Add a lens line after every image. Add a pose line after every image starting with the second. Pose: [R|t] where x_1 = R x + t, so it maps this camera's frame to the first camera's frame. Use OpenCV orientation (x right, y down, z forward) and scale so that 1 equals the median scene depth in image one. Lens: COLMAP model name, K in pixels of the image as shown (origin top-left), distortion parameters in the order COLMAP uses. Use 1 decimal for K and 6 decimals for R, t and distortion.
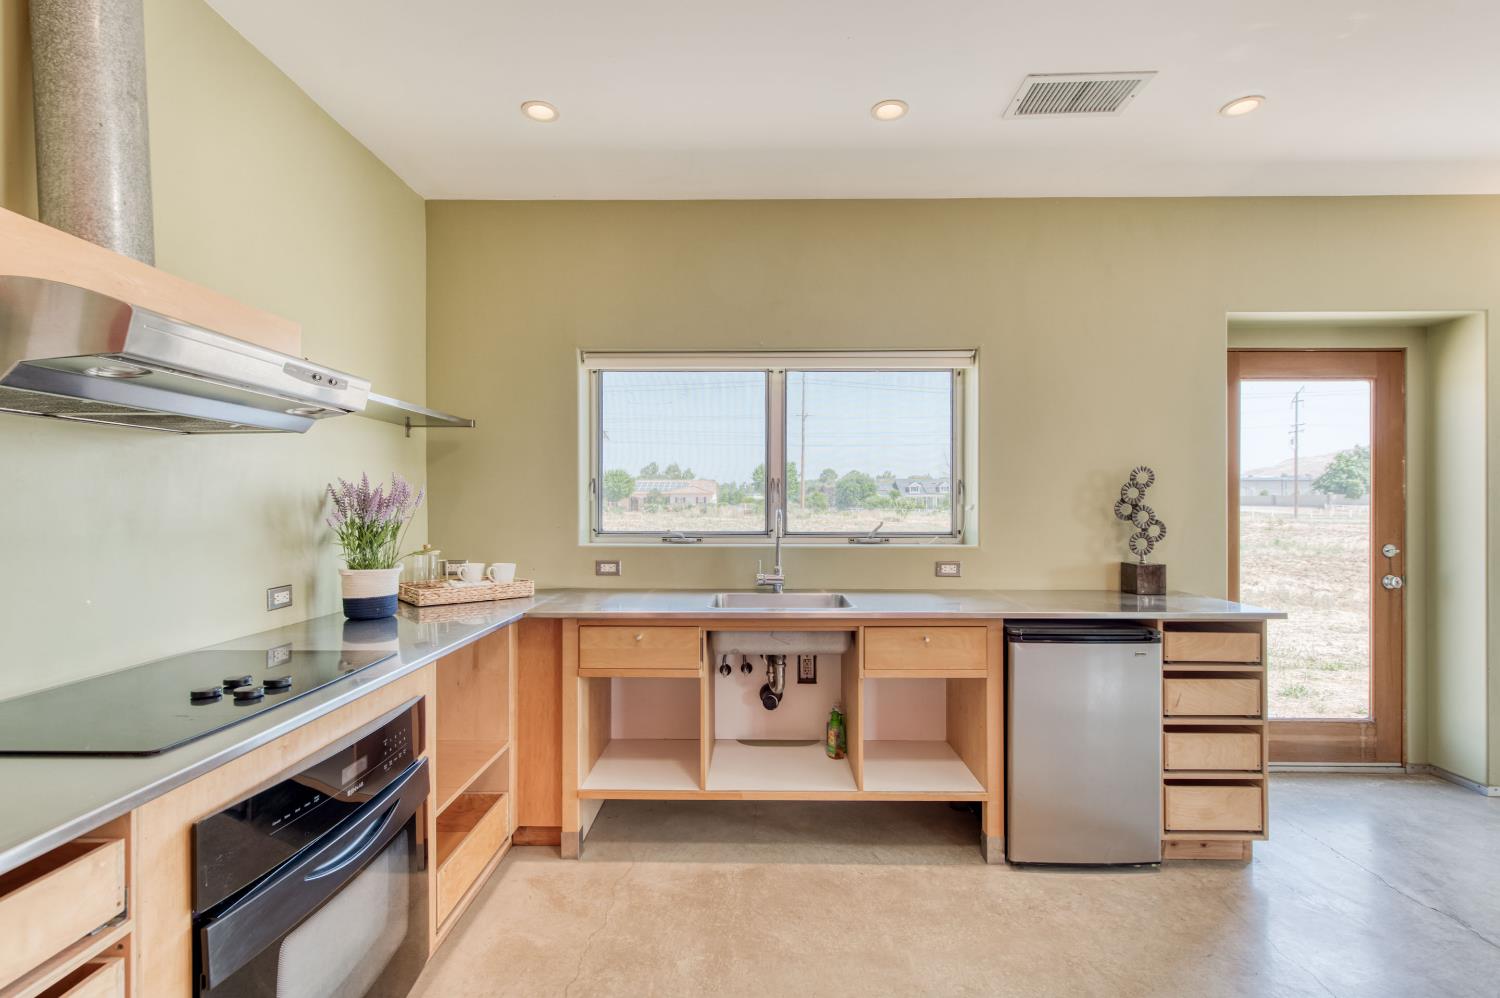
lens RADIAL K [[701.0, 0, 748.5], [0, 701.0, 501.8], [0, 0, 1]] dist [0.004033, -0.001649]
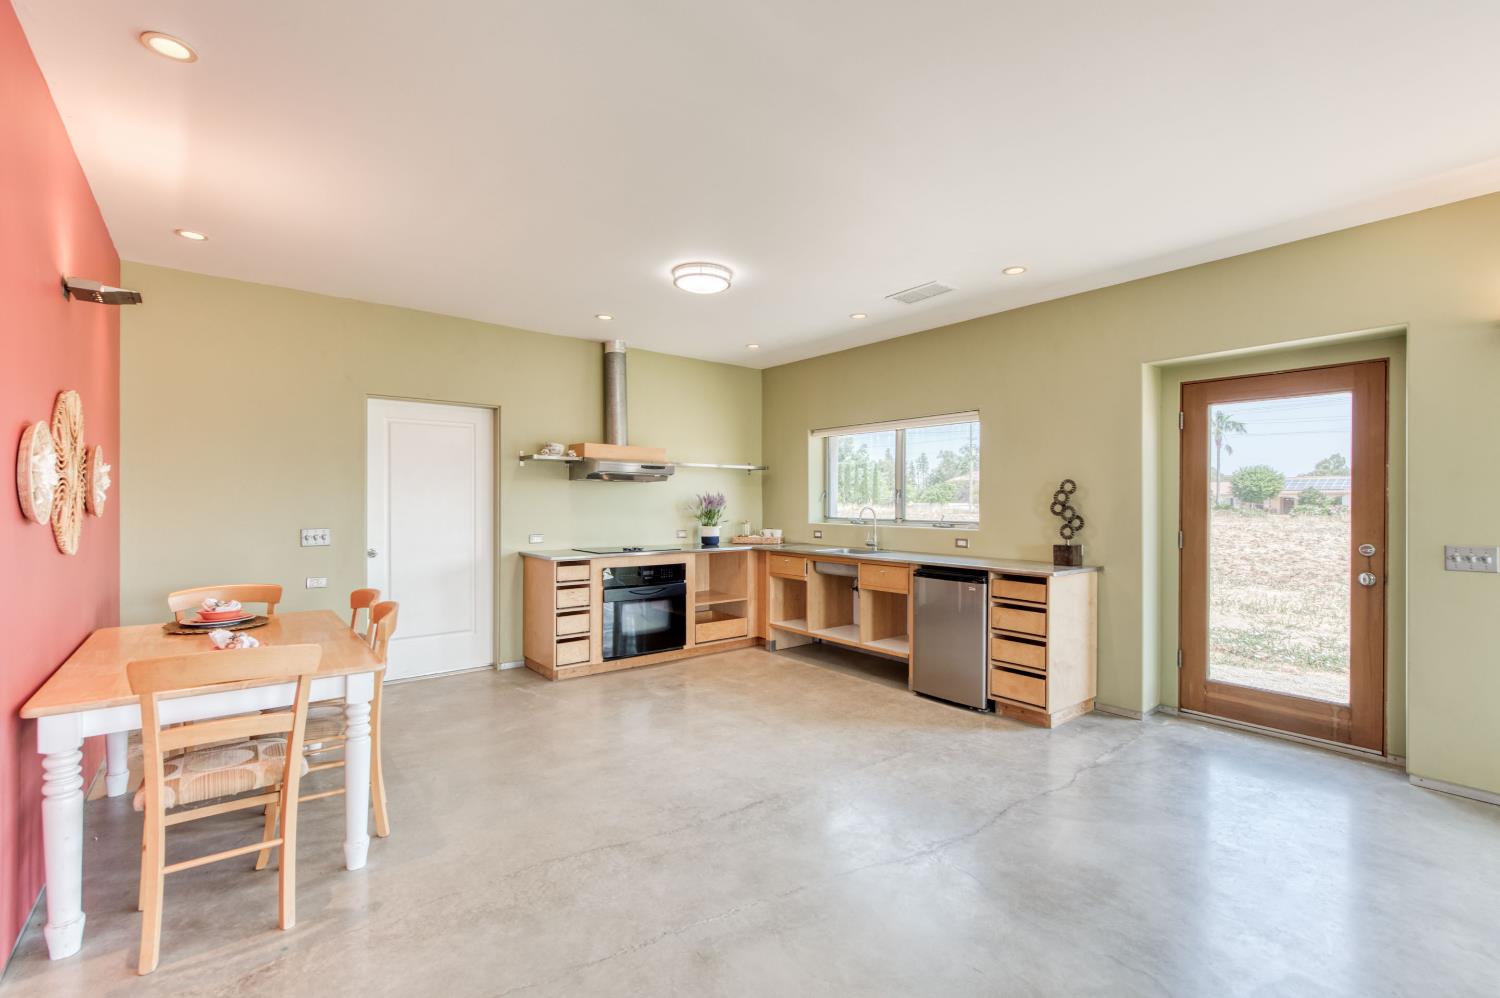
lens RADIAL K [[661.2, 0, 744.4], [0, 661.2, 496.0], [0, 0, 1]] dist [-0.000612, -0.000719]
pose [[0.633768, -0.003666, -0.773515, 1.207321], [-0.002978, 0.999970, -0.007180, -0.003384], [0.773518, 0.006854, 0.633738, -0.412857]]
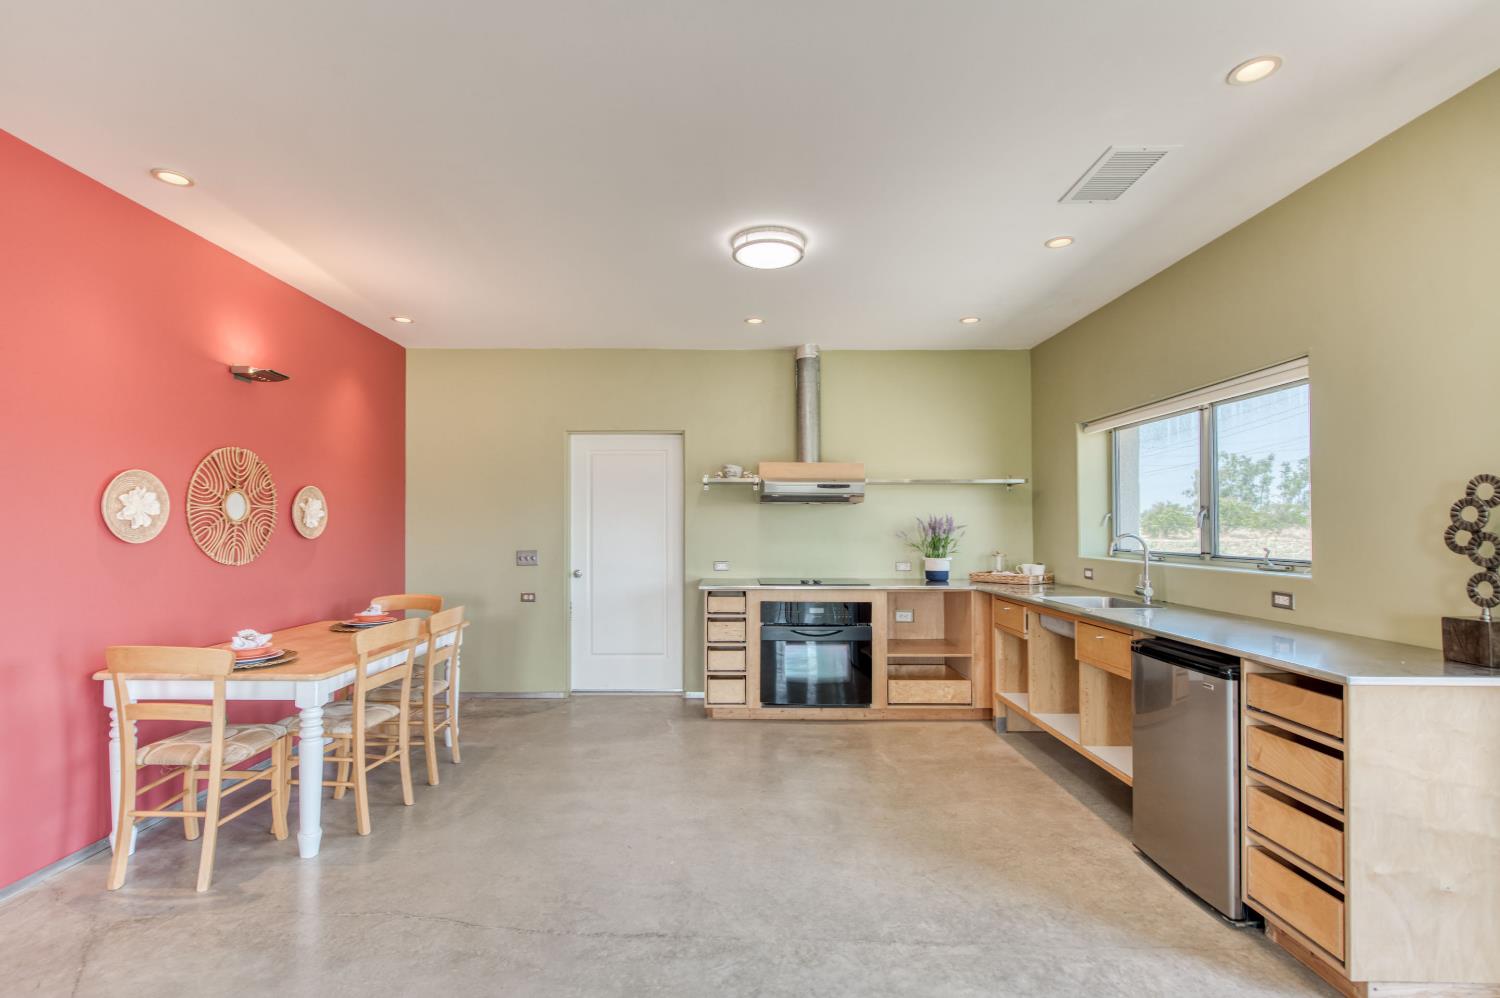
lens RADIAL K [[661.2, 0, 733.0], [0, 661.2, 518.7], [0, 0, 1]] dist [-0.000612, -0.000719]
pose [[0.010185, -0.014049, -0.999849, 1.183497], [-0.001219, 0.999900, -0.014062, 0.001546], [0.999947, 0.001362, 0.010167, 0.274765]]
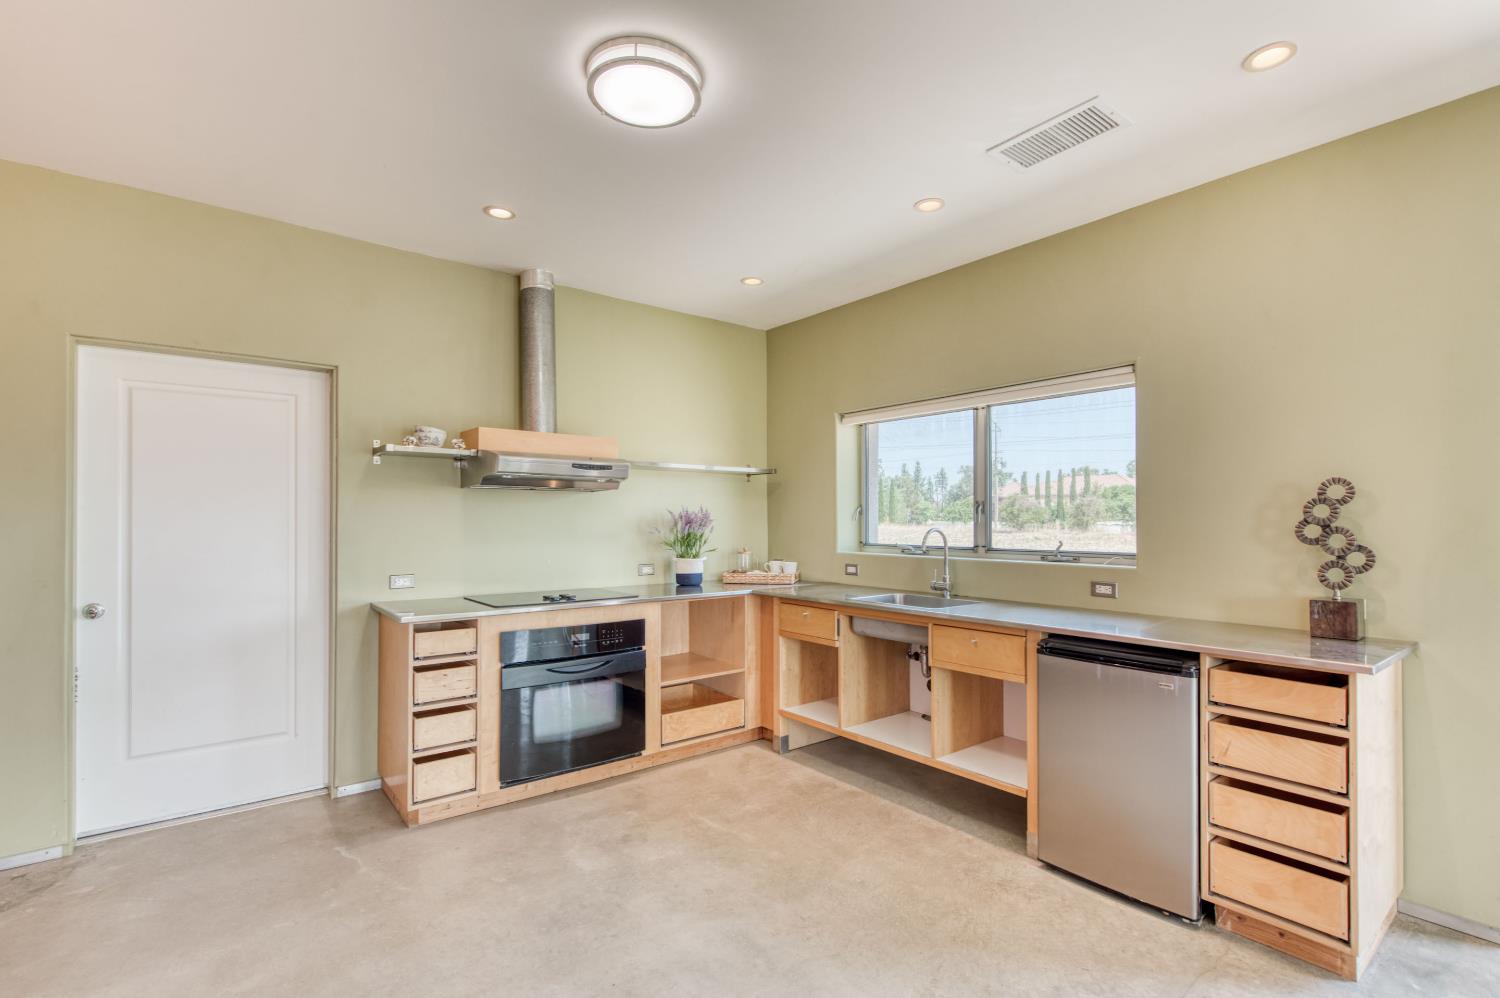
lens RADIAL K [[701.0, 0, 745.0], [0, 701.0, 511.2], [0, 0, 1]] dist [0.004033, -0.001649]
pose [[0.627623, -0.009771, -0.778456, 0.759526], [0.000013, 0.999921, -0.012541, -0.002431], [0.778517, 0.007861, 0.627574, -0.019376]]
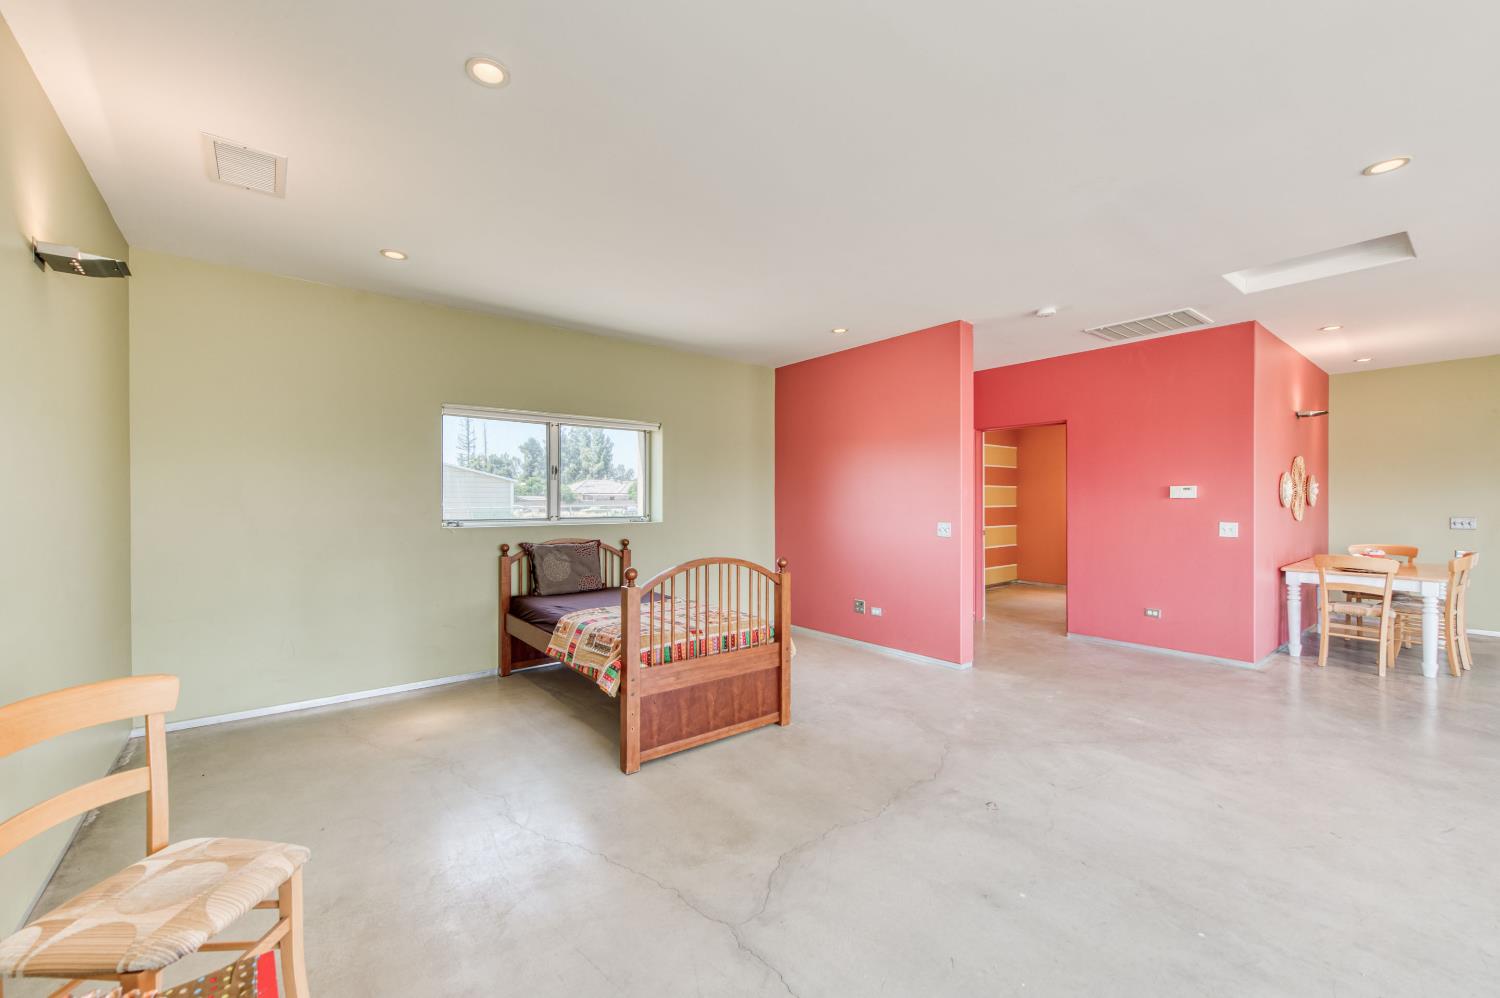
lens RADIAL K [[591.4, 0, 741.6], [0, 591.4, 506.0], [0, 0, 1]] dist [0.013910, -0.003470]
pose [[-0.776608, 0.009384, -0.629914, 2.507527], [0.003365, 0.999937, 0.010748, -0.006147], [0.629975, 0.006227, -0.776590, -0.200591]]
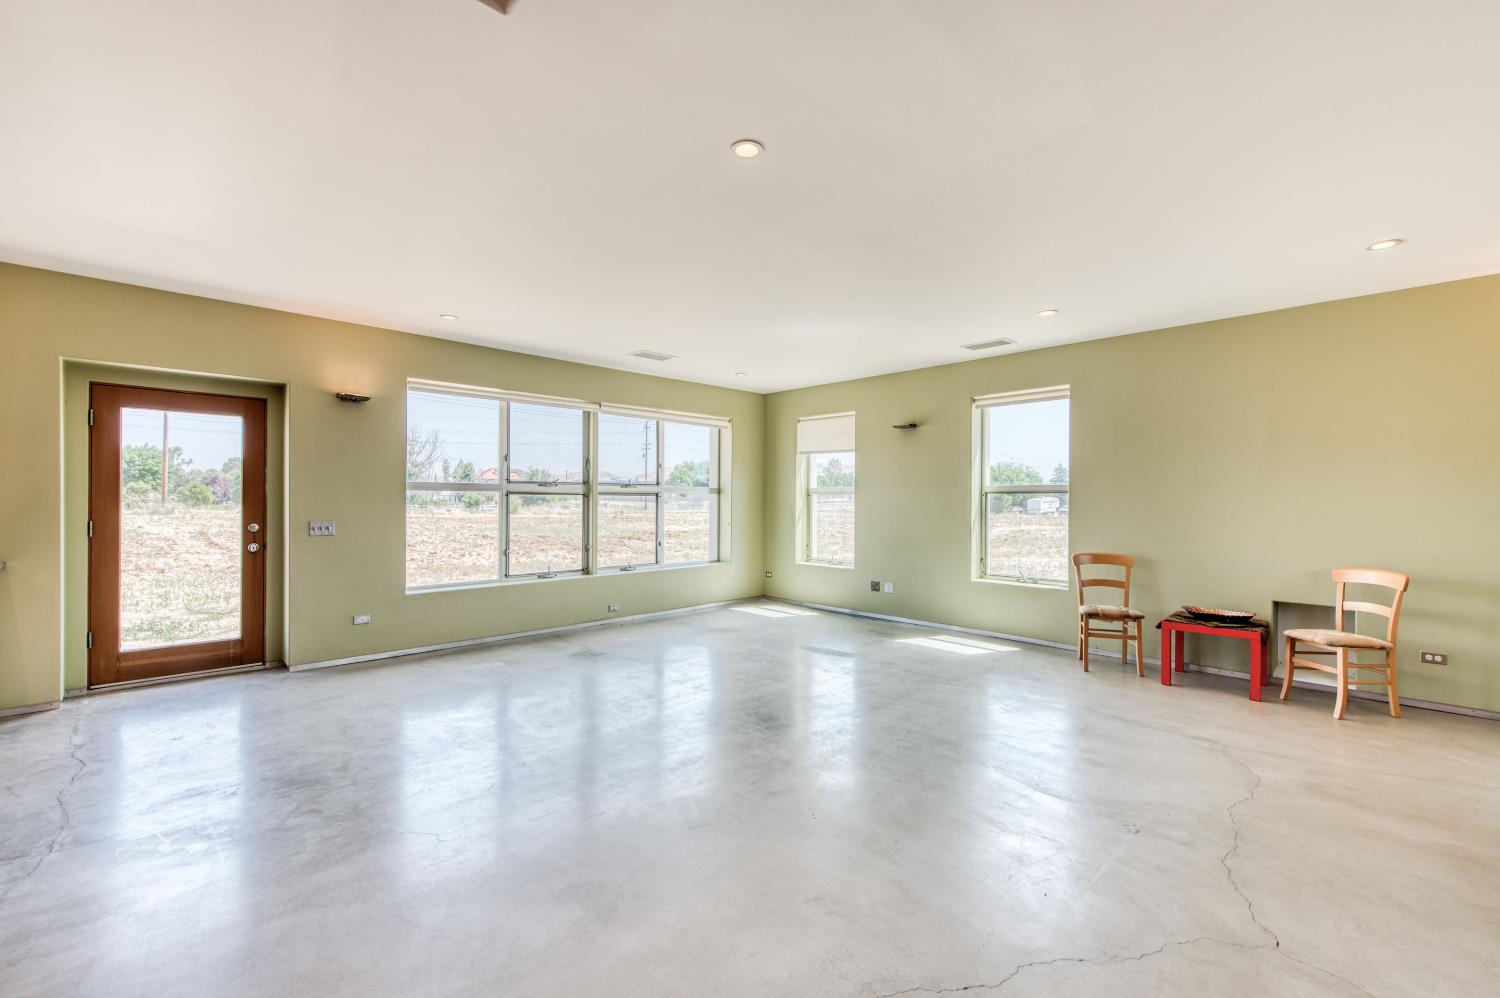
lens RADIAL K [[628.3, 0, 751.4], [0, 628.3, 502.2], [0, 0, 1]] dist [0.000743, -0.000141]
pose [[0.703751, 0.002384, 0.710443, 0.774189], [-0.008084, 0.999957, 0.004652, -0.002509], [-0.710401, -0.009017, 0.703740, -0.845940]]
